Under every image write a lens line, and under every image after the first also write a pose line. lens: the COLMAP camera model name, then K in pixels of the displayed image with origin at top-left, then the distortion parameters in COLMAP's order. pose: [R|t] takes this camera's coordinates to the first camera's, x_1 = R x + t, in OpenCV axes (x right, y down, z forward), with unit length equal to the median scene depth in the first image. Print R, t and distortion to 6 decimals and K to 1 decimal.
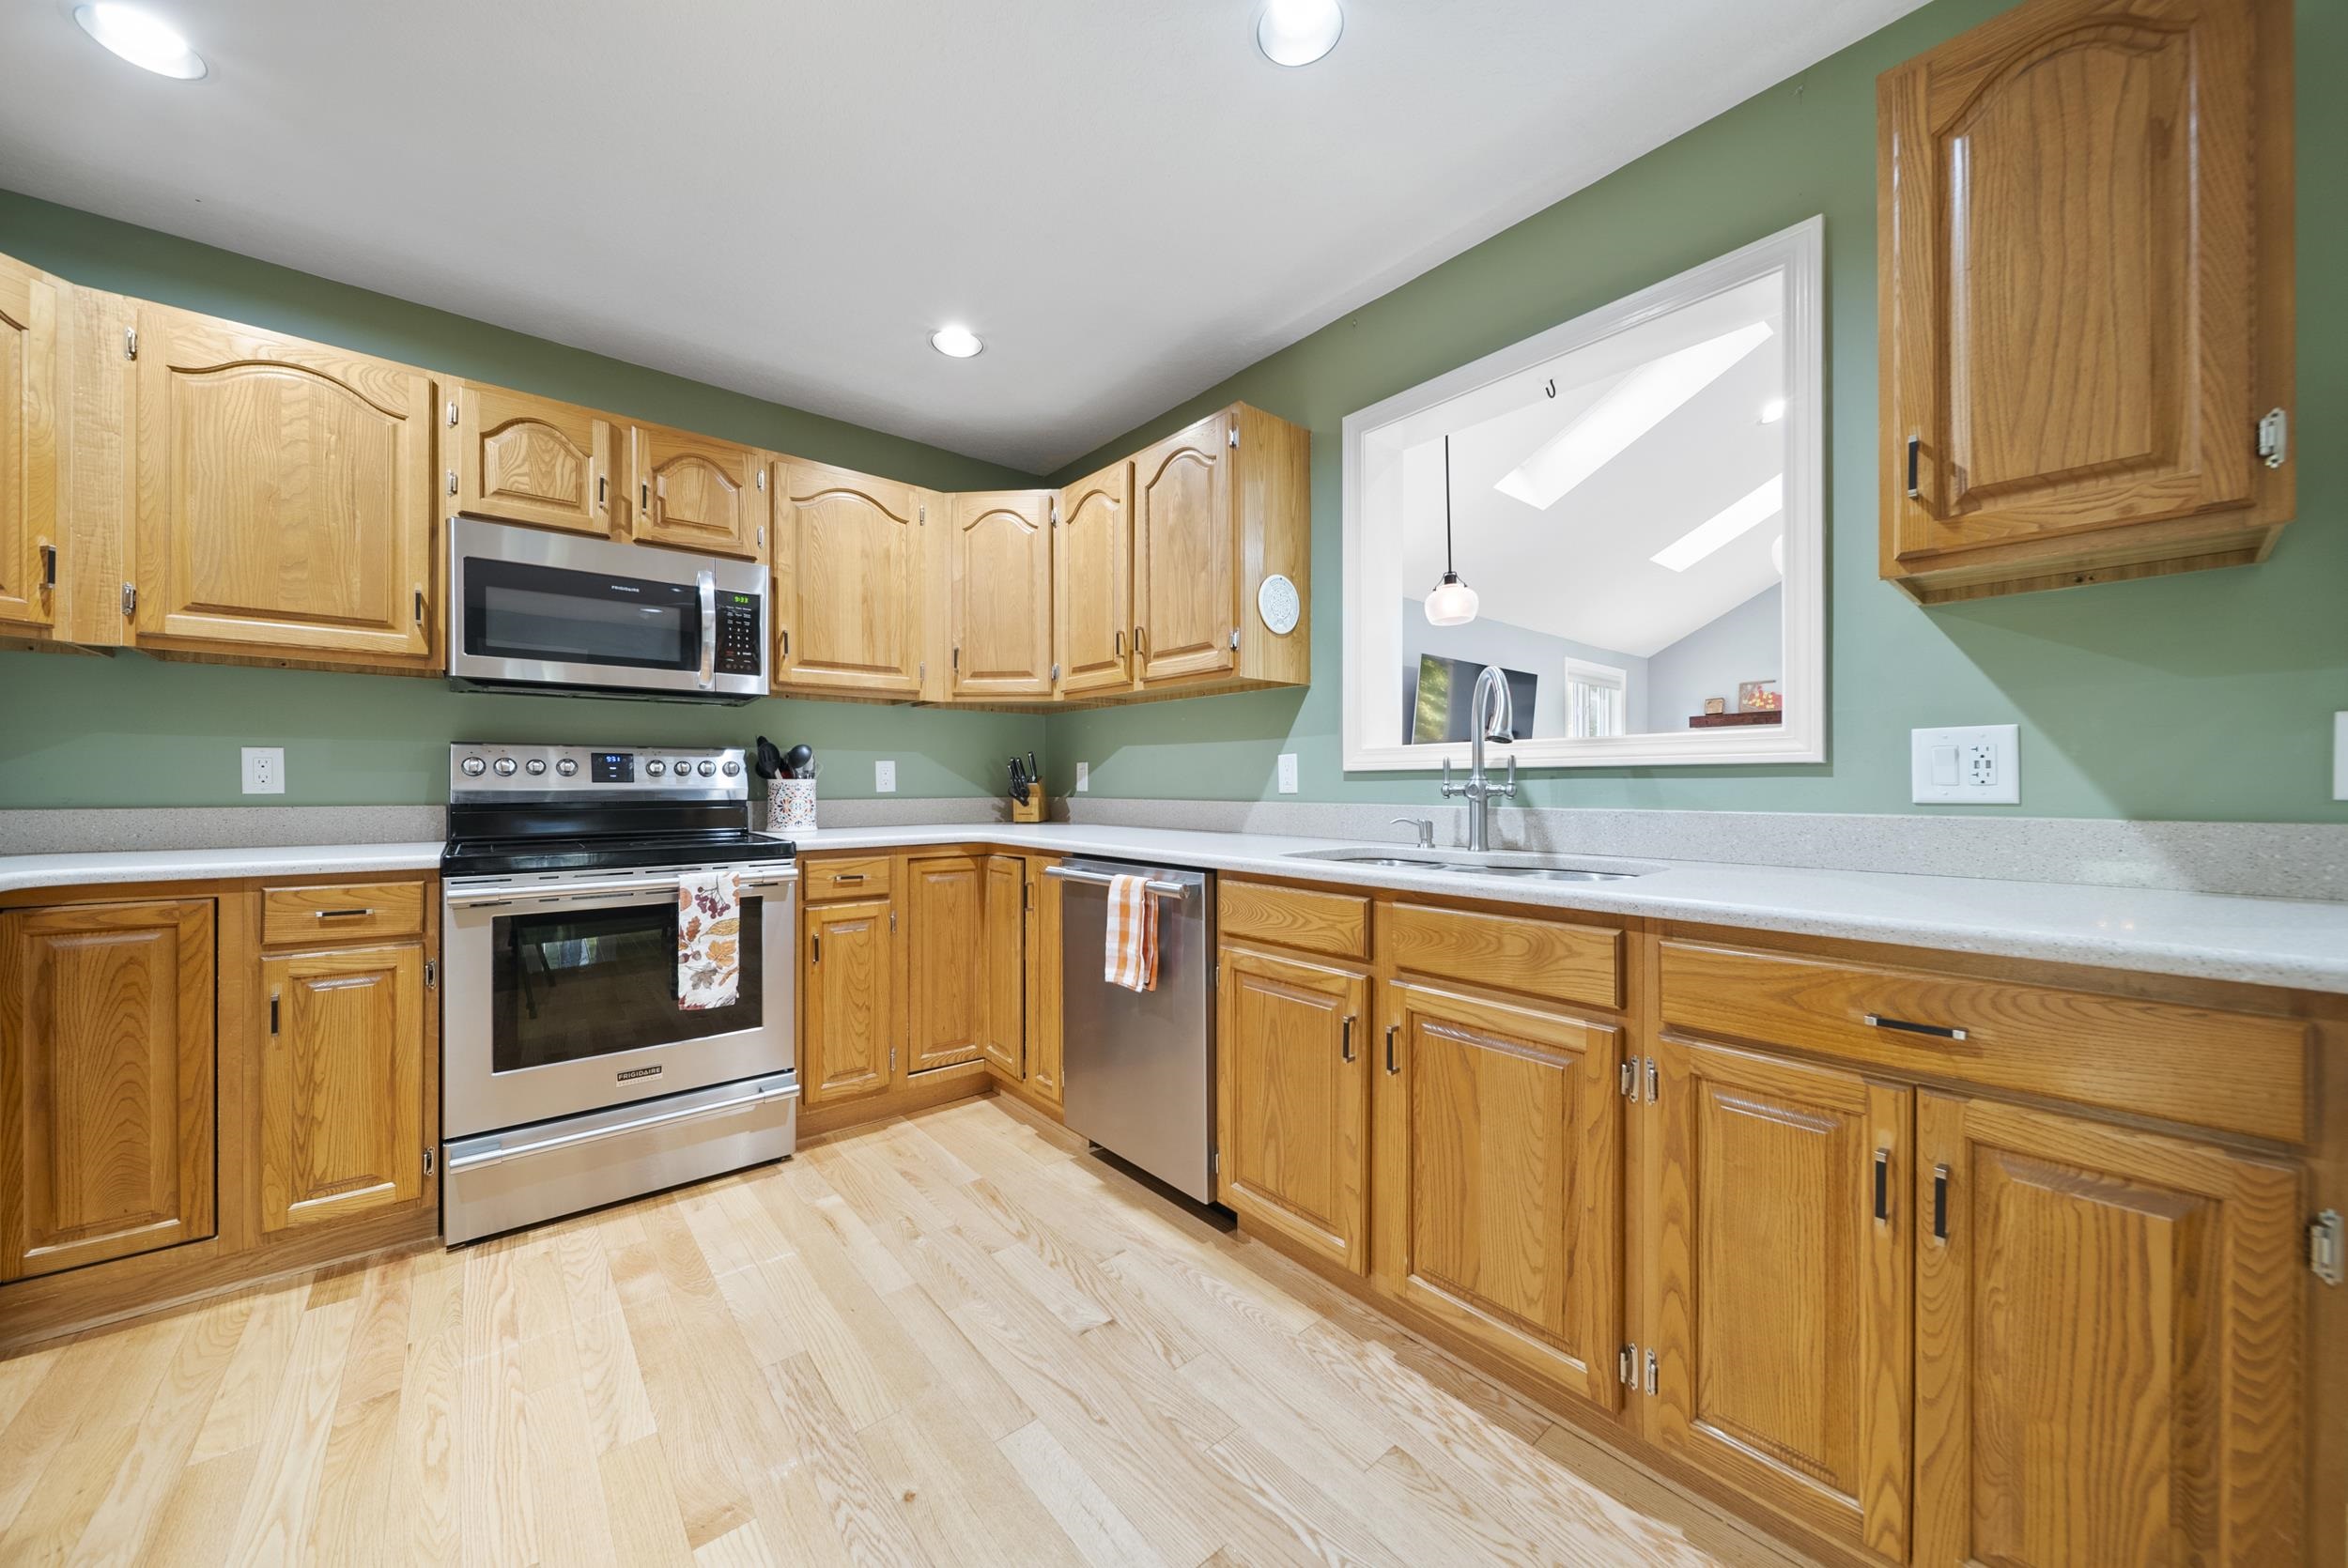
lens RADIAL K [[825.1, 0, 1178.2], [0, 825.1, 784.7], [0, 0, 1]] dist [0.000201, -0.001843]
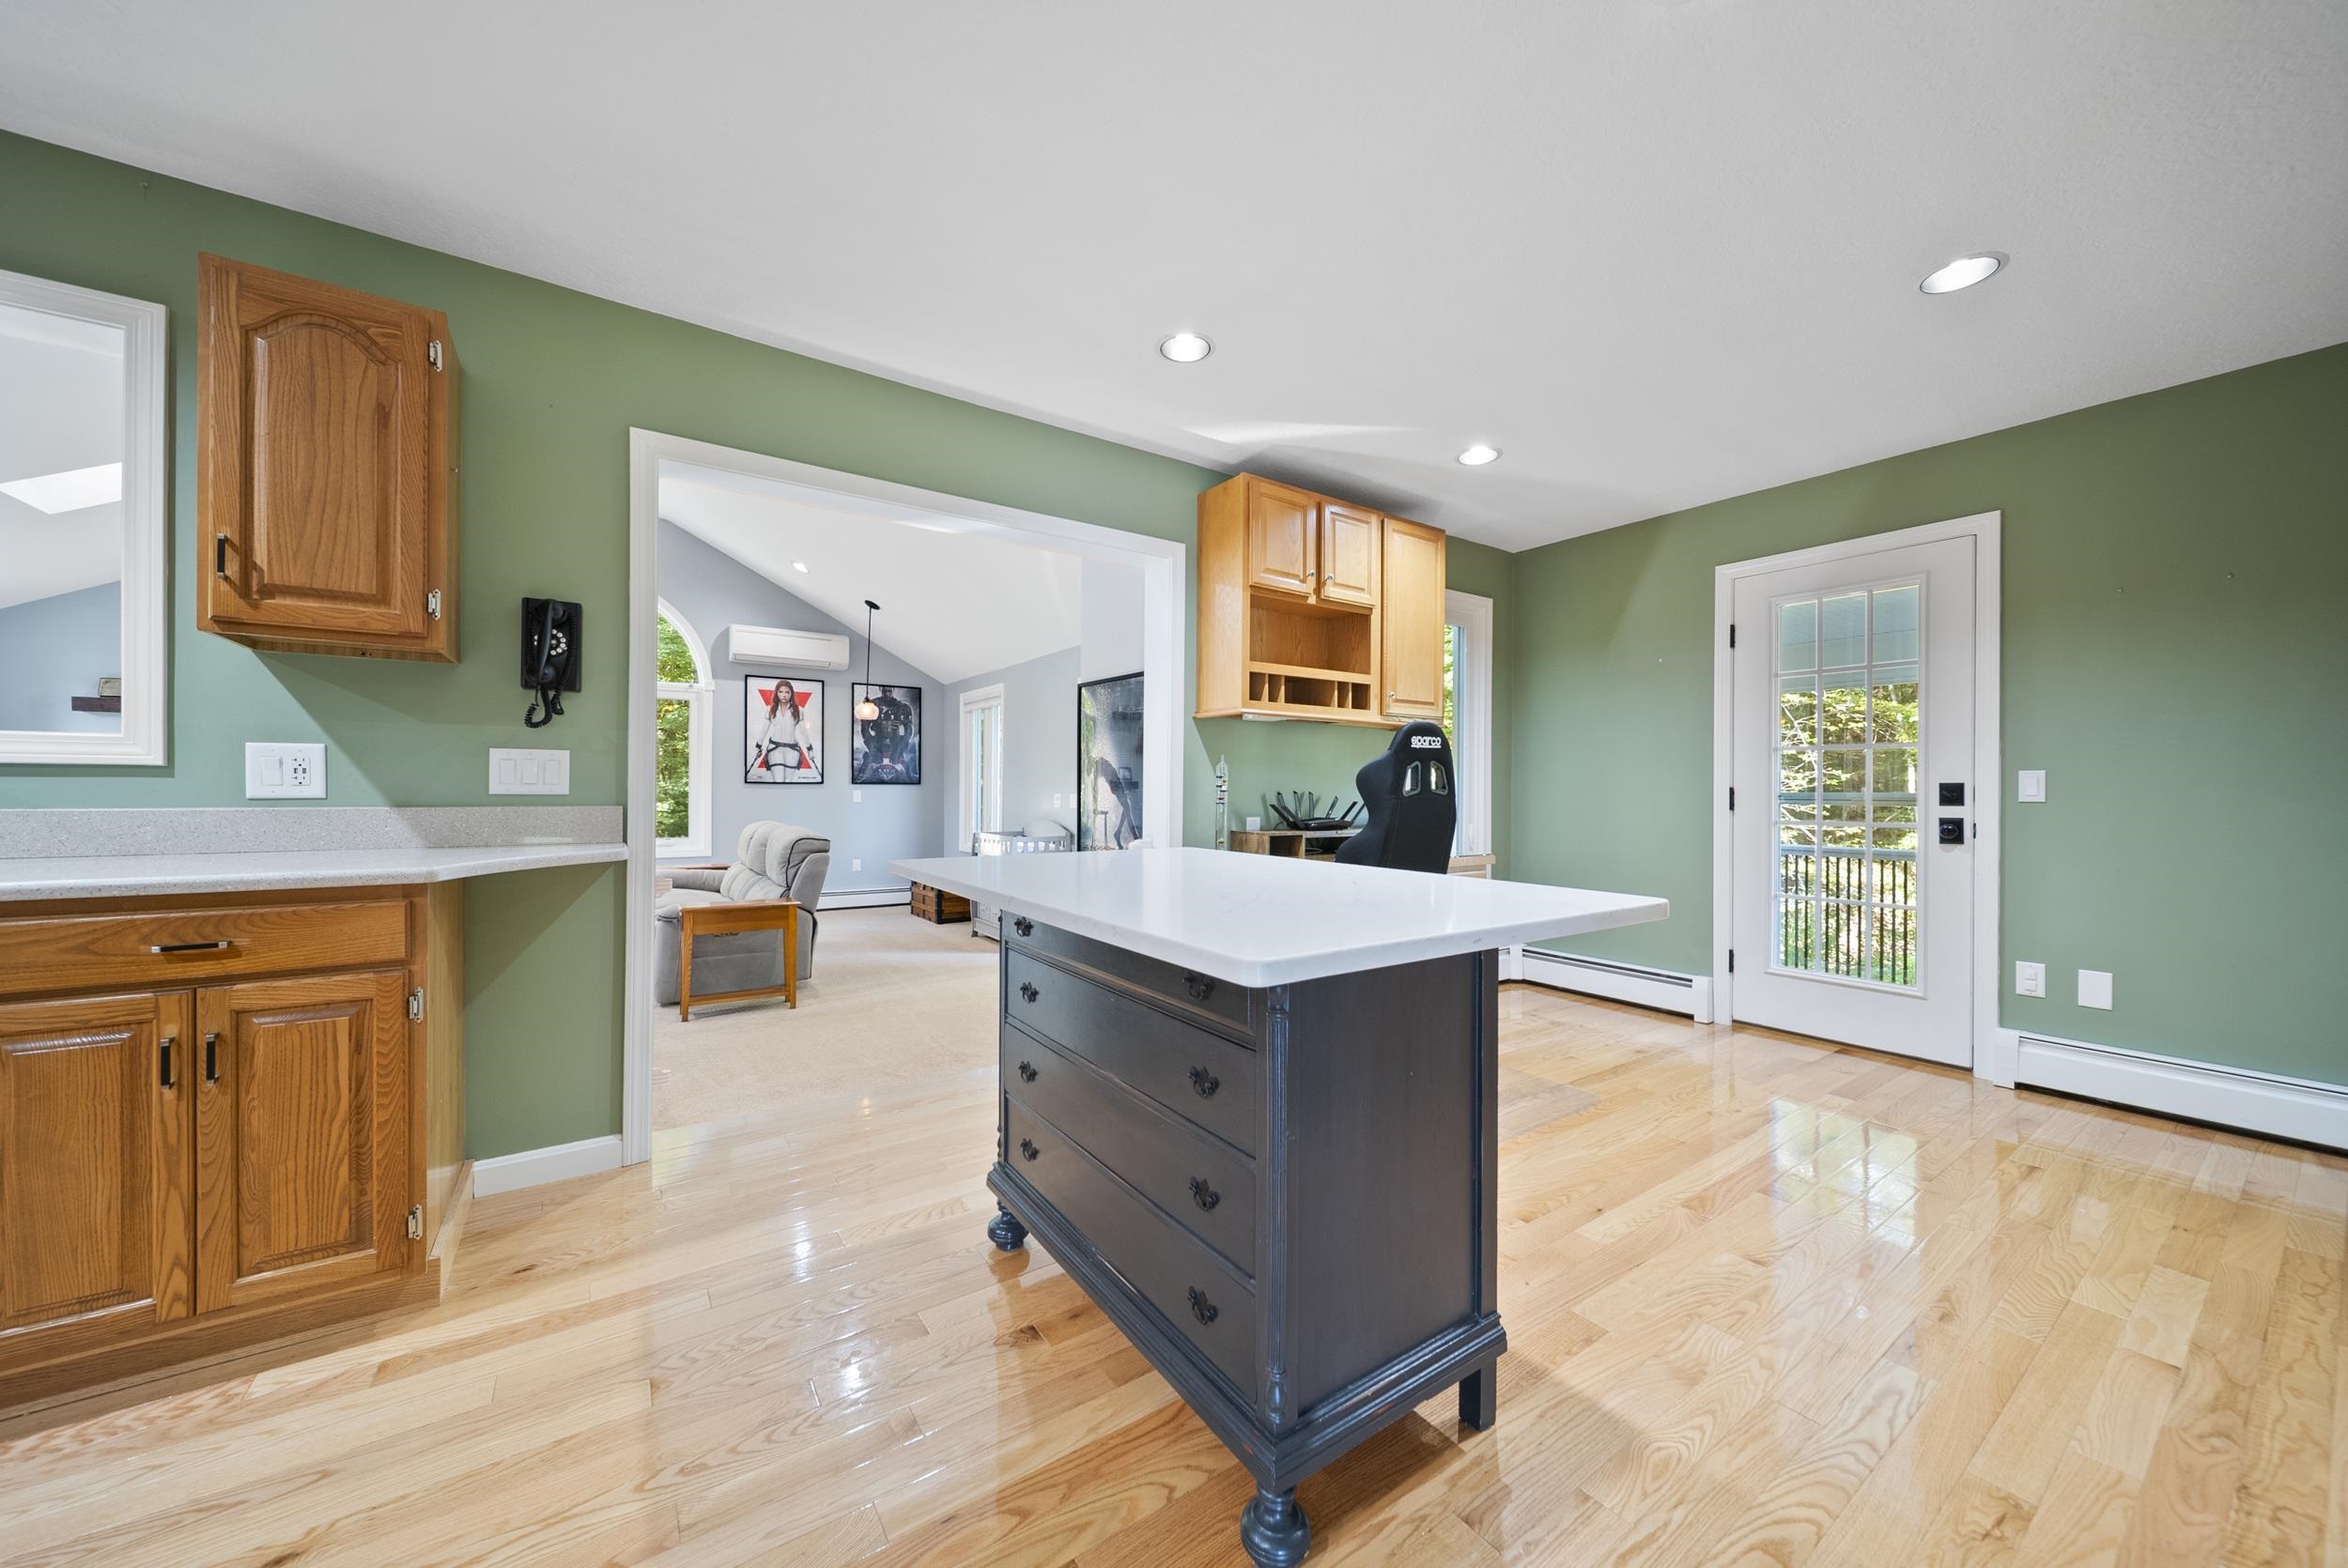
lens RADIAL K [[832.5, 0, 1174.6], [0, 832.5, 792.8], [0, 0, 1]] dist [0.000955, -0.001444]
pose [[0.103642, -0.002531, 0.994611, -0.188789], [-0.006432, 0.999974, 0.003215, -0.000612], [-0.994594, -0.006730, 0.103623, -0.417134]]
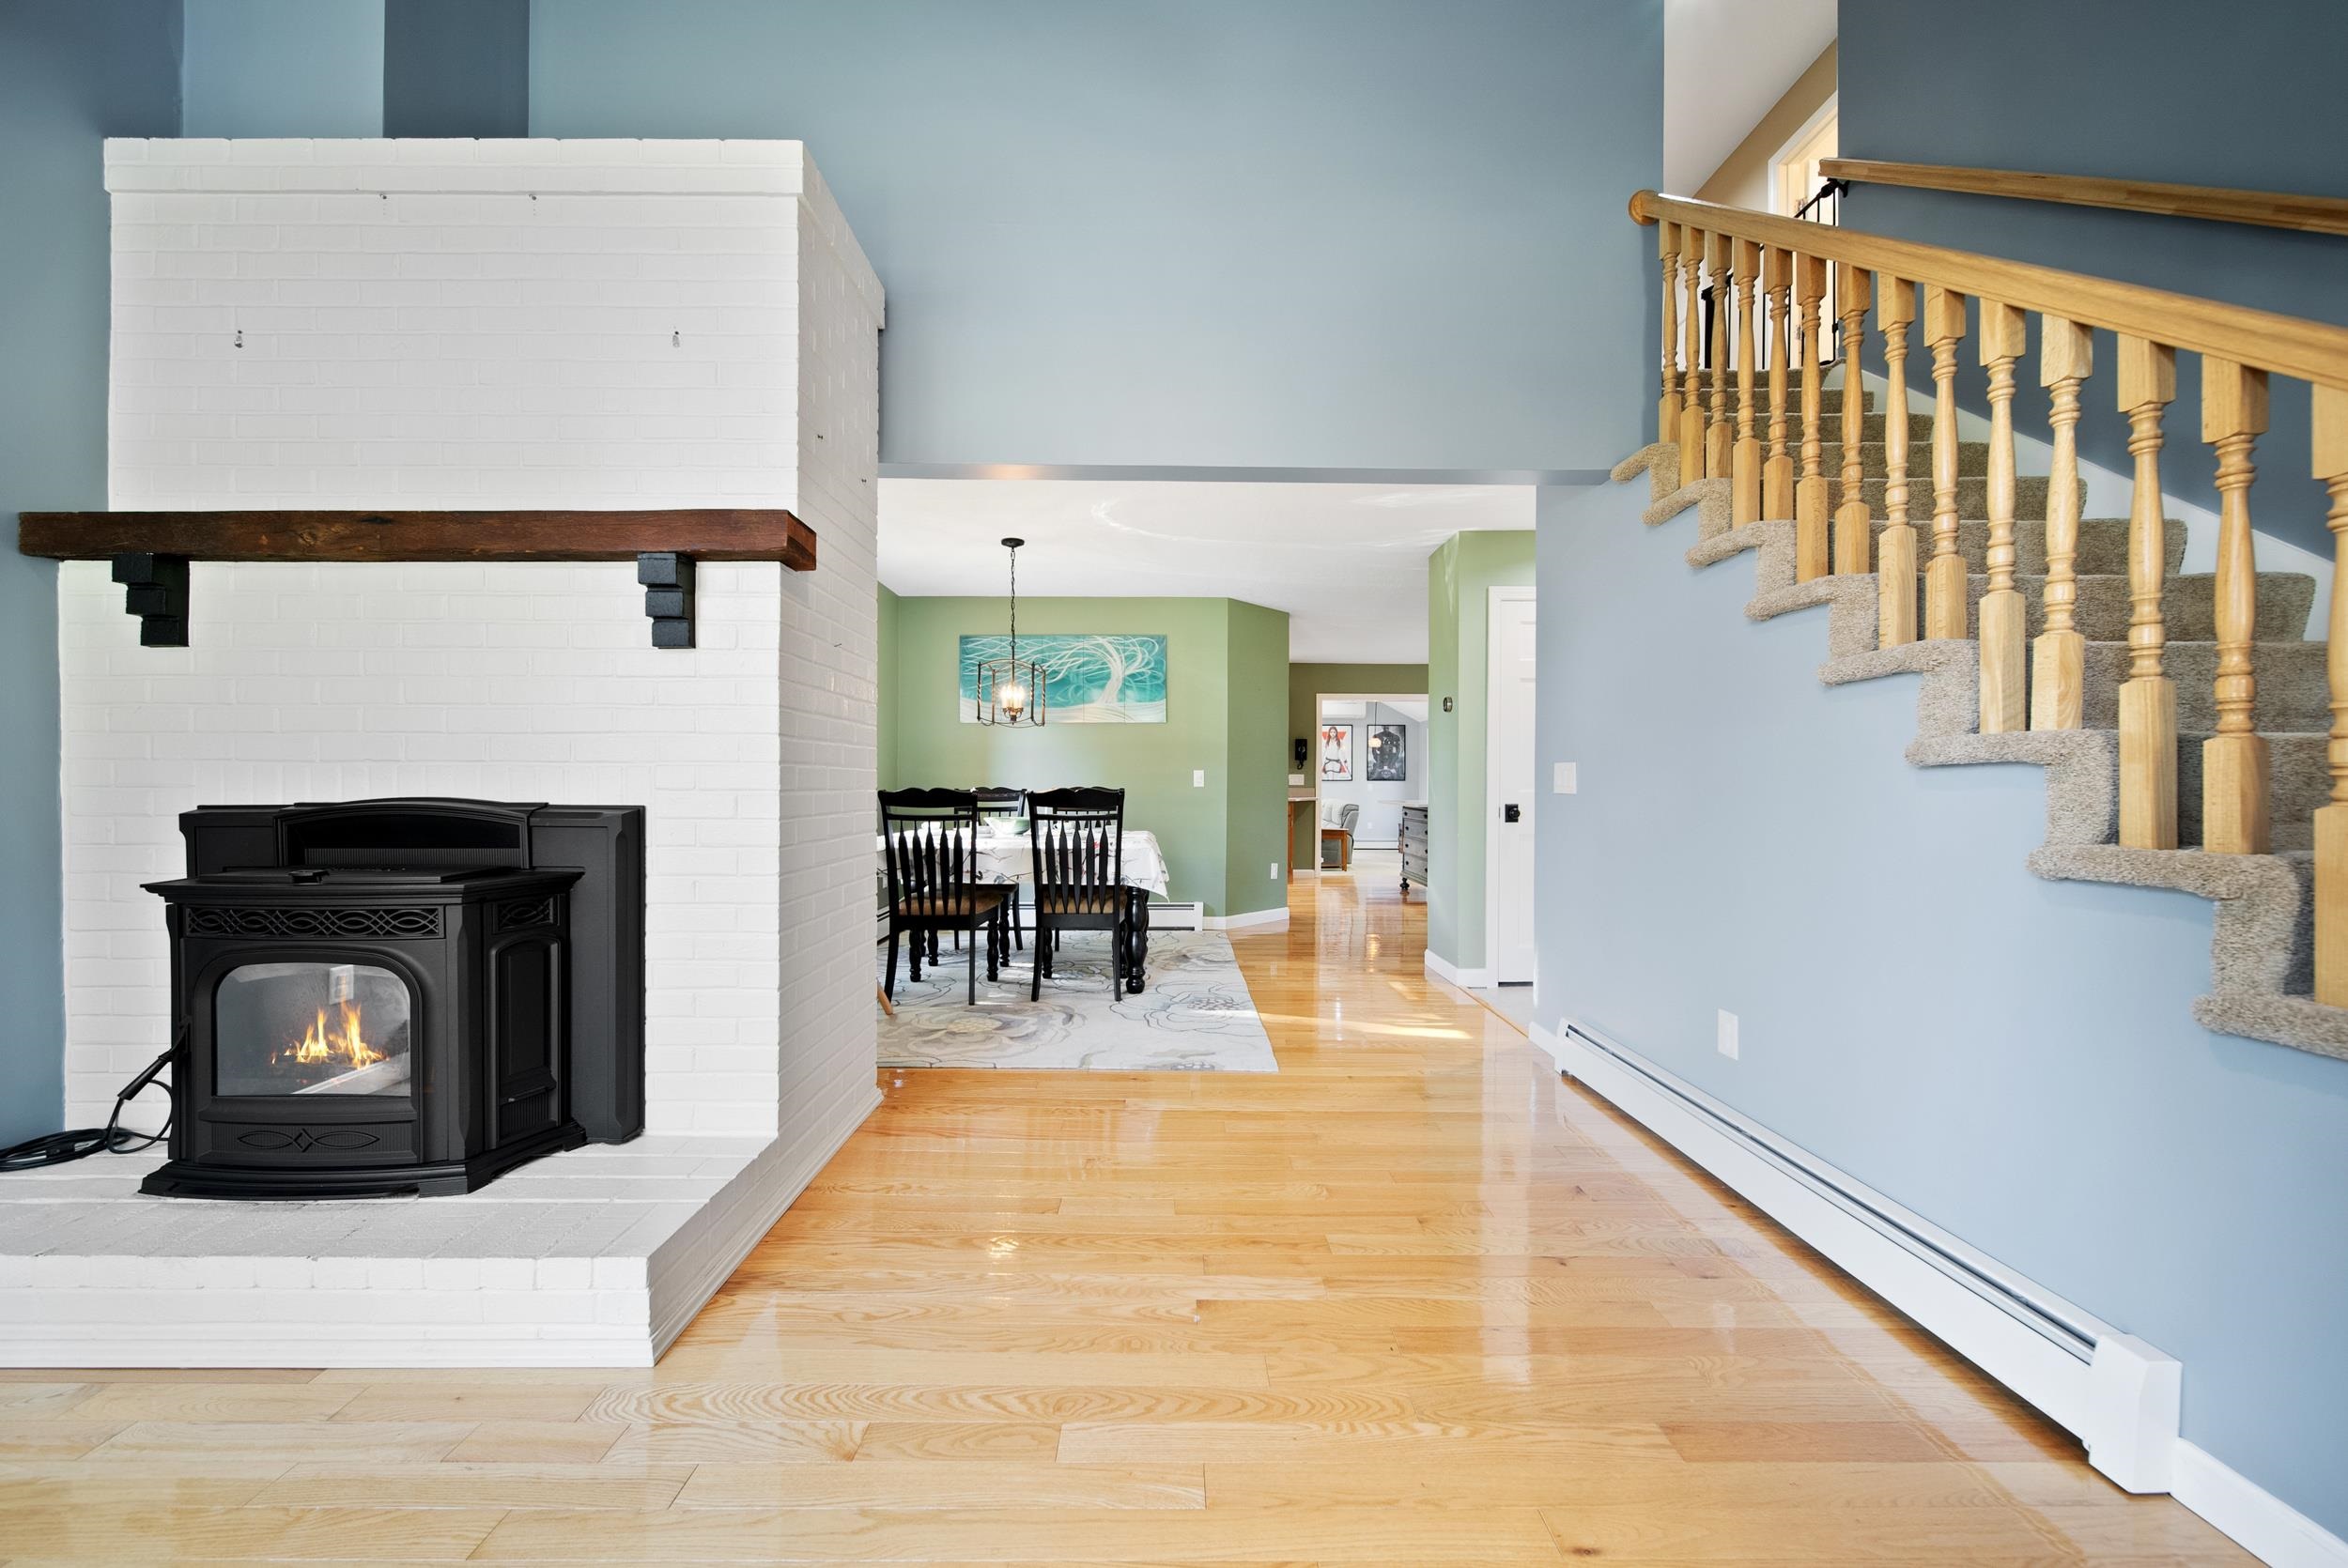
lens RADIAL K [[832.8, 0, 1175.4], [0, 832.8, 783.8], [0, 0, 1]] dist [0.000214, -0.002269]
pose [[0.641454, 0.000602, 0.767161, -3.010452], [-0.003899, 0.999989, 0.002475, -0.004499], [-0.767152, -0.004579, 0.641449, -1.833690]]
